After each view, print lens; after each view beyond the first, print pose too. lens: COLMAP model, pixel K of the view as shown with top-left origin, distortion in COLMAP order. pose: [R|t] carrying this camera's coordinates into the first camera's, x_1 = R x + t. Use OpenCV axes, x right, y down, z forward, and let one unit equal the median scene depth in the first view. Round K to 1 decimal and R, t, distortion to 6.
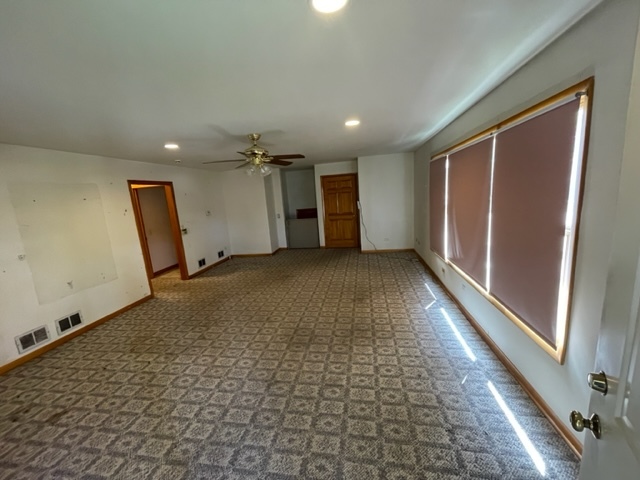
lens RADIAL K [[257.6, 0, 320.0], [0, 257.6, 240.0], [0, 0, 1]] dist [-0.001038, -0.000131]
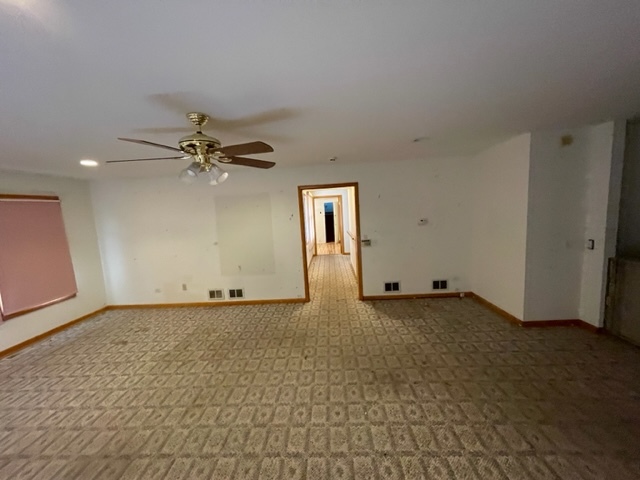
lens RADIAL K [[257.6, 0, 320.0], [0, 257.6, 240.0], [0, 0, 1]] dist [-0.001038, -0.000131]
pose [[0.122664, 0.177519, -0.976443, 0.360187], [-0.128170, 0.978467, 0.161786, -0.224007], [0.984137, 0.105305, 0.142775, 1.075871]]
